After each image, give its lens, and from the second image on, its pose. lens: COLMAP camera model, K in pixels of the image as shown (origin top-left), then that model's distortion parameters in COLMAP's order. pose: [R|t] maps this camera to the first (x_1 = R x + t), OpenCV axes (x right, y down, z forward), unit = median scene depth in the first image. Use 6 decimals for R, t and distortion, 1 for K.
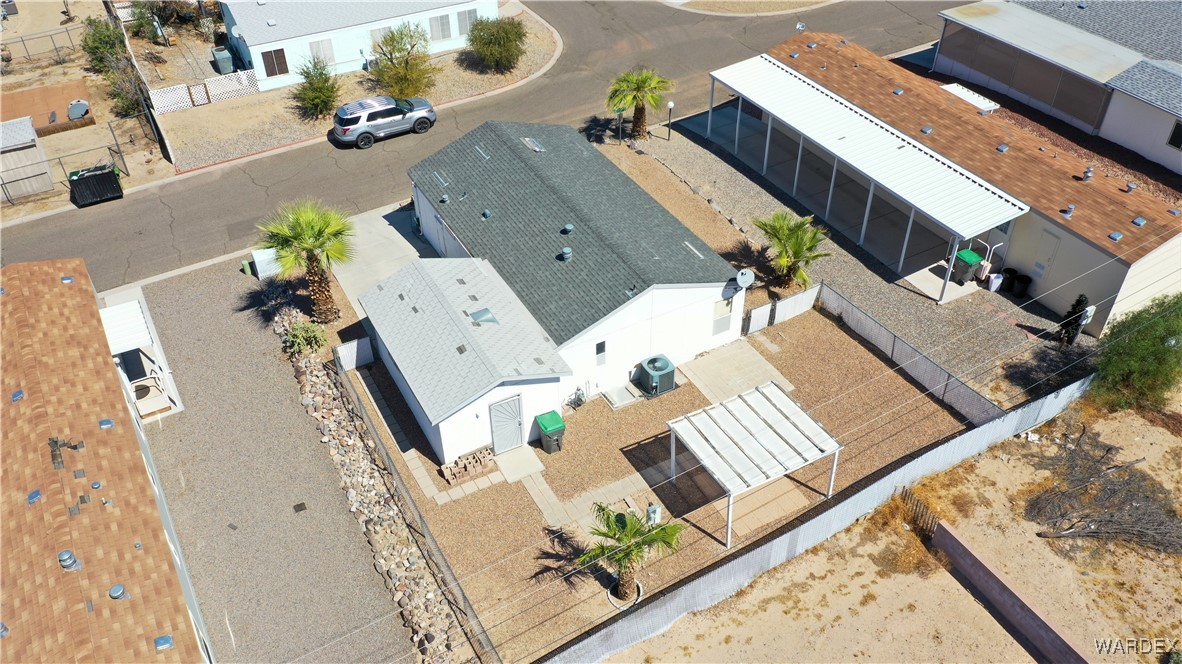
lens RADIAL K [[938.9, 0, 591.0], [0, 938.9, 332.0], [0, 0, 1]] dist [-0.003170, -0.003317]
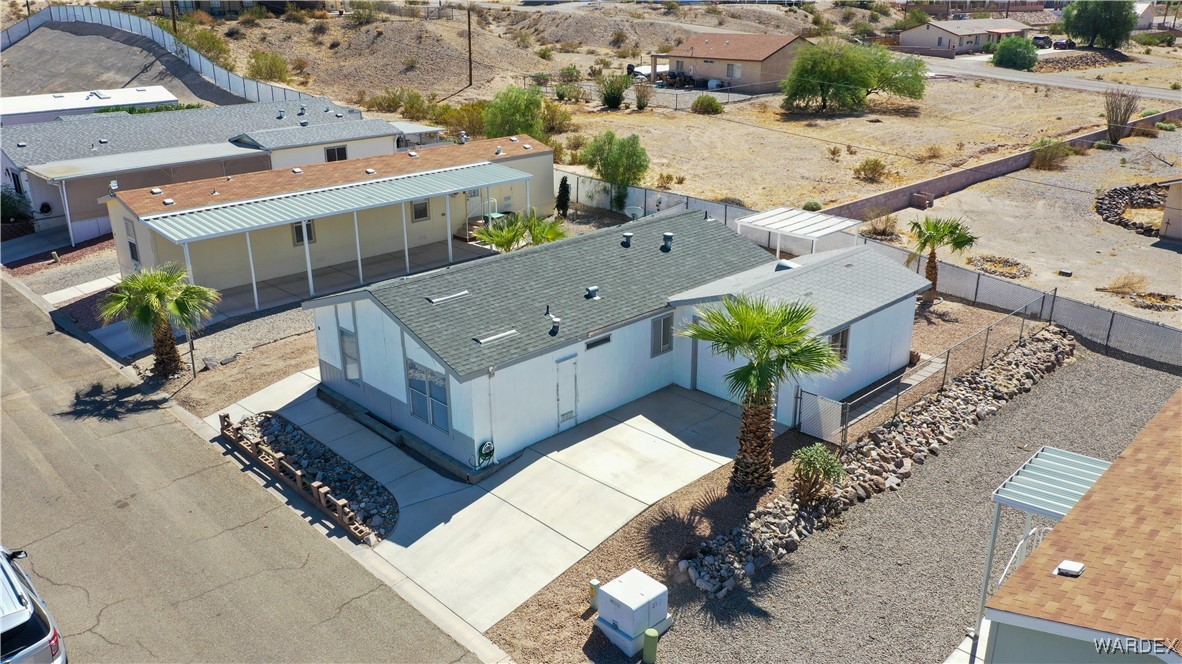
lens RADIAL K [[938.9, 0, 591.0], [0, 938.9, 332.0], [0, 0, 1]] dist [-0.003170, -0.003317]
pose [[-0.271364, -0.315546, 0.909281, -0.996303], [0.620204, 0.665110, 0.415904, -0.516913], [-0.736009, 0.676801, 0.015216, 1.252655]]
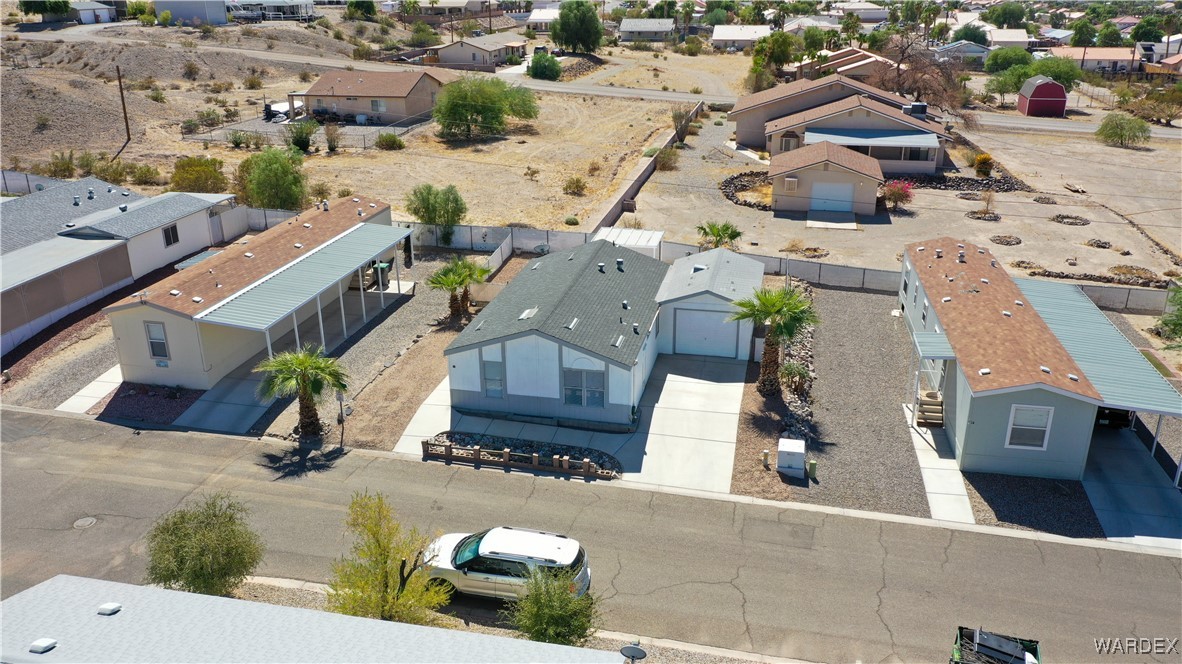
lens RADIAL K [[938.9, 0, 591.0], [0, 938.9, 332.0], [0, 0, 1]] dist [-0.003170, -0.003317]
pose [[-0.755102, -0.216812, 0.618720, -1.009368], [0.430960, 0.547040, 0.717649, -1.202024], [-0.494059, 0.808542, -0.319634, 1.766145]]
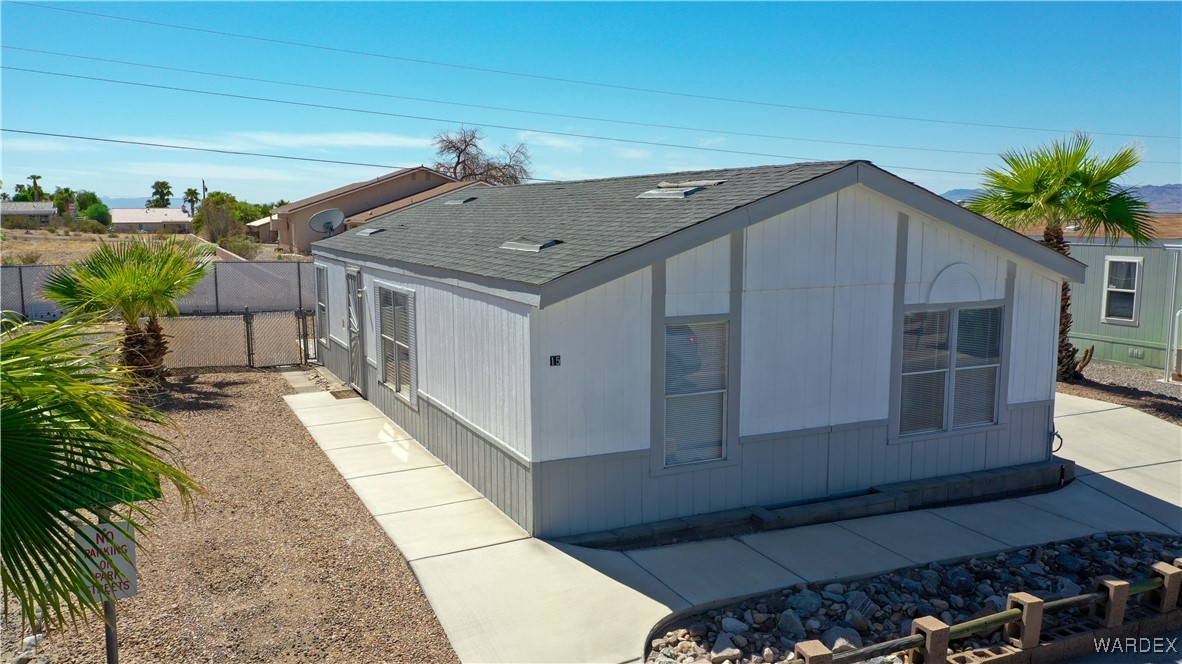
lens RADIAL K [[938.9, 0, 591.0], [0, 938.9, 332.0], [0, 0, 1]] dist [-0.003170, -0.003317]
pose [[-0.998607, 0.004402, 0.052586, -0.065141], [0.041515, 0.680694, 0.731390, -0.537694], [-0.032576, 0.732555, -0.679928, 1.689262]]
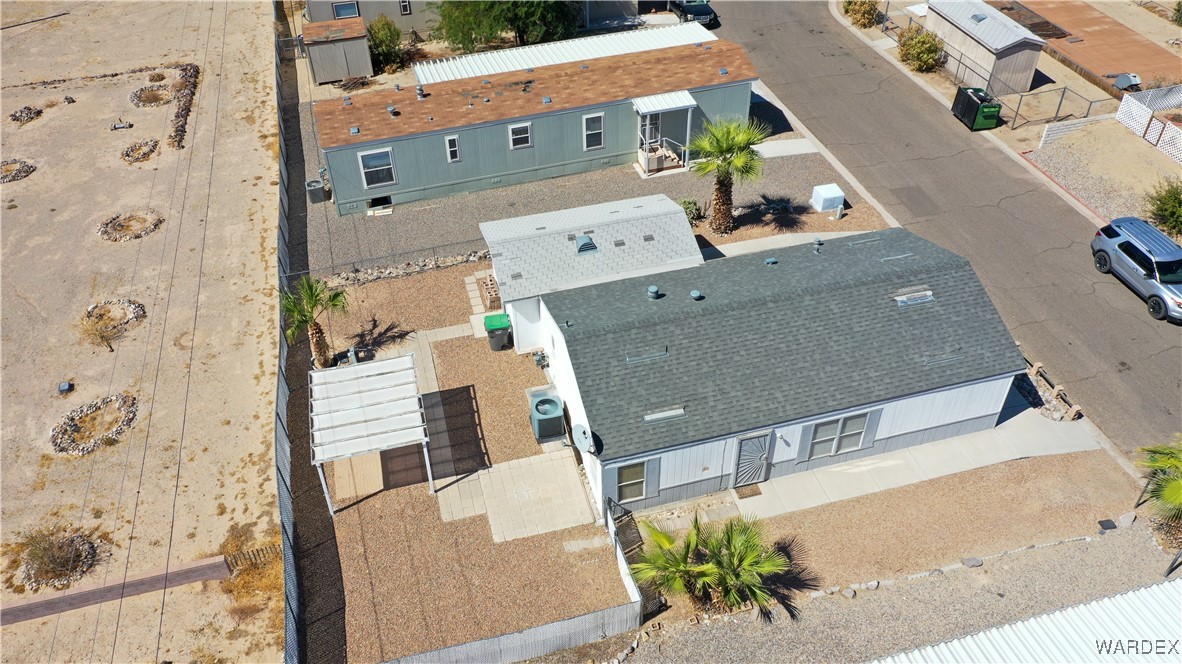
lens RADIAL K [[938.9, 0, 591.0], [0, 938.9, 332.0], [0, 0, 1]] dist [-0.003170, -0.003317]
pose [[-0.231014, 0.654067, -0.720298, 0.763403], [-0.599684, 0.487261, 0.634788, -0.691495], [0.766167, 0.578596, 0.279670, 0.815049]]
